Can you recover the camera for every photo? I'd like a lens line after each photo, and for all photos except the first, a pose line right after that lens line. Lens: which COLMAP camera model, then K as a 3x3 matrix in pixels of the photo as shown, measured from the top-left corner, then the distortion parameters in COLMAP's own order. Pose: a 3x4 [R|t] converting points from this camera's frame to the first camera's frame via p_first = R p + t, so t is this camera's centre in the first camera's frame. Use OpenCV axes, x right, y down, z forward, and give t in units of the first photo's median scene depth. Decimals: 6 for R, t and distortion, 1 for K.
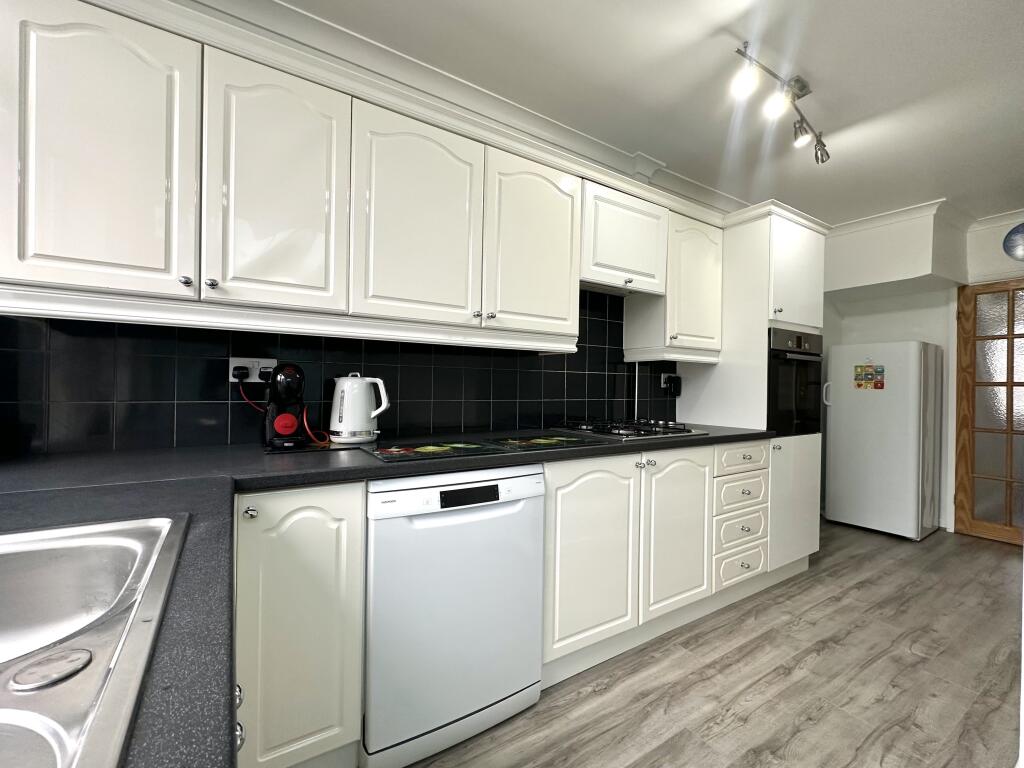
lens RADIAL K [[434.5, 0, 510.1], [0, 434.5, 384.7], [0, 0, 1]] dist [-0.001276, 0.000192]
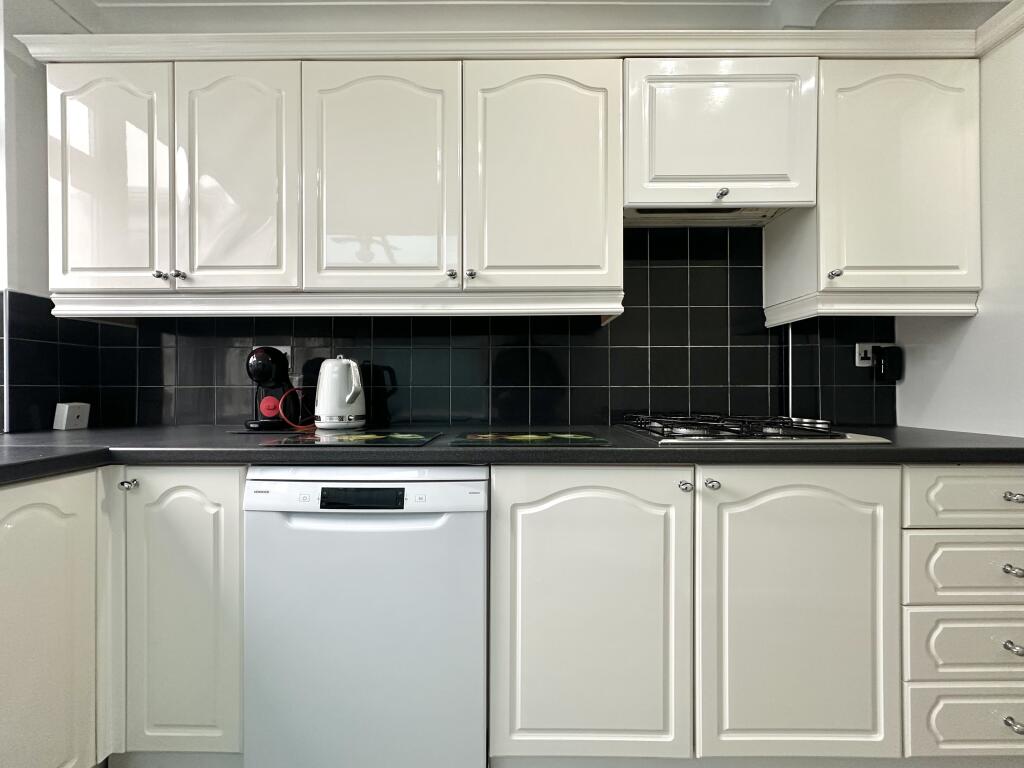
lens RADIAL K [[434.5, 0, 511.8], [0, 434.5, 384.9], [0, 0, 1]] dist [-0.001276, 0.000192]
pose [[0.839870, -0.020070, -0.542417, 0.441108], [0.014697, 0.999791, -0.014236, 0.053798], [0.542589, 0.003984, 0.839989, 0.386601]]
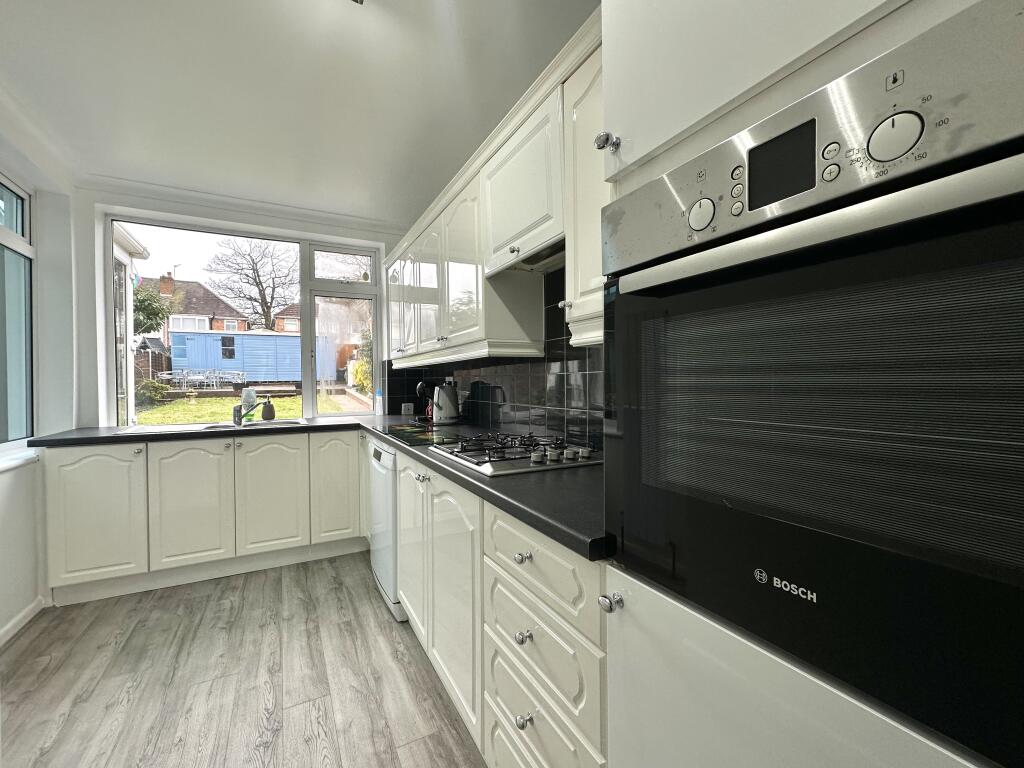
lens RADIAL K [[434.5, 0, 510.7], [0, 434.5, 387.3], [0, 0, 1]] dist [-0.001276, 0.000192]
pose [[-0.079415, -0.004595, -0.996831, 1.259161], [0.004219, 0.999979, -0.004946, -0.000289], [0.996833, -0.004599, -0.079394, 1.314468]]
